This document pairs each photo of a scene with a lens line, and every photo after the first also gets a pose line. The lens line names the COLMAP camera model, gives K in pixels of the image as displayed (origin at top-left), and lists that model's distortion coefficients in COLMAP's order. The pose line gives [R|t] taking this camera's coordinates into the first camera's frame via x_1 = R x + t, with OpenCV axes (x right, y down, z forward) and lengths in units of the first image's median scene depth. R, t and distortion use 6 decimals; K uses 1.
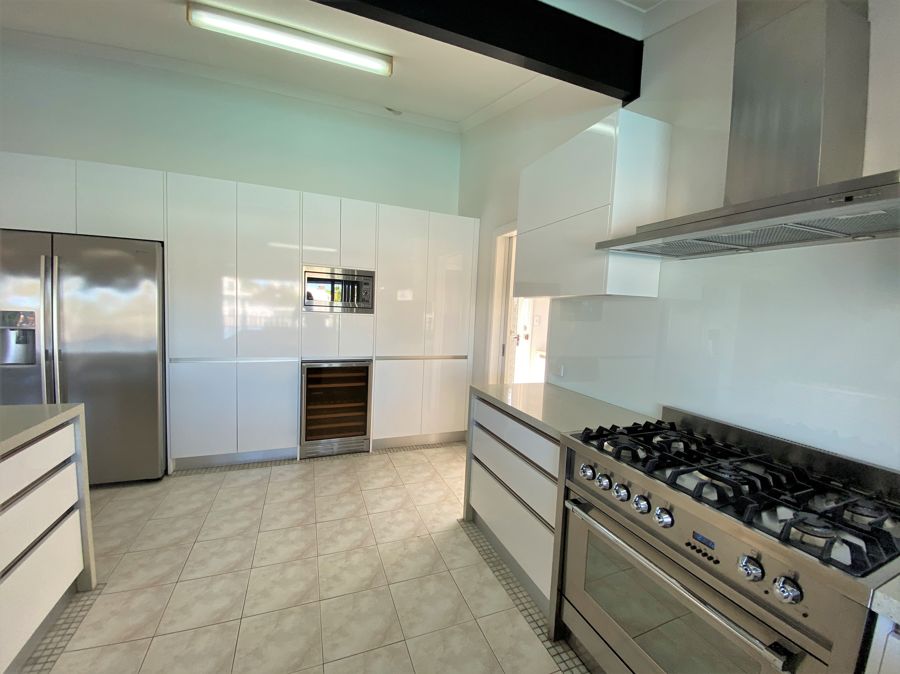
lens RADIAL K [[368.3, 0, 445.4], [0, 368.3, 332.9], [0, 0, 1]] dist [0.013722, -0.014468]
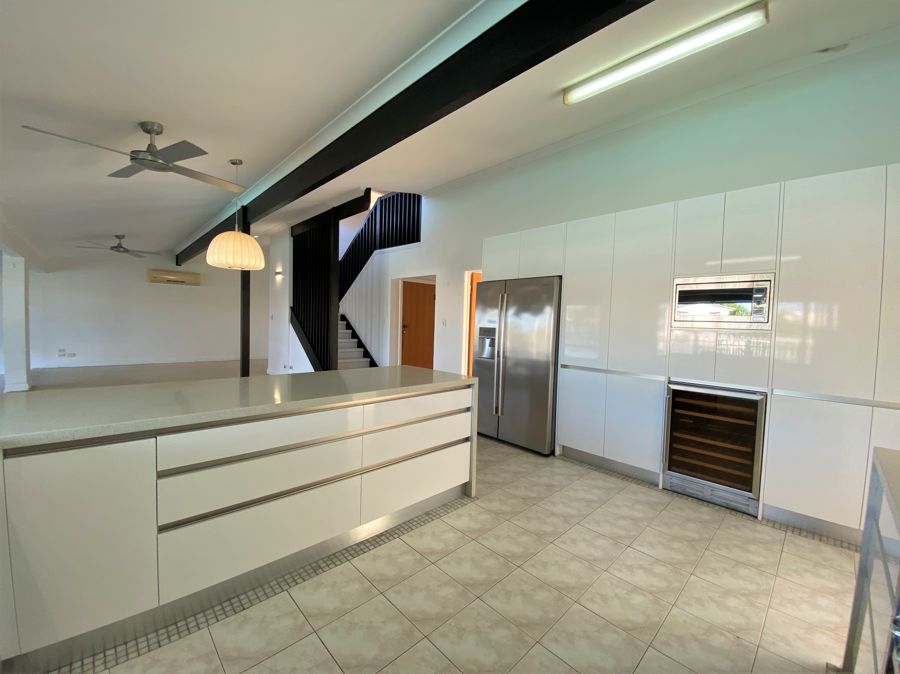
lens RADIAL K [[368.3, 0, 454.6], [0, 368.3, 335.7], [0, 0, 1]] dist [0.013722, -0.014468]
pose [[0.397172, 0.011396, -0.917674, 0.317310], [-0.077070, 0.996805, -0.020977, 0.026121], [0.914503, 0.079056, 0.396781, 0.158371]]
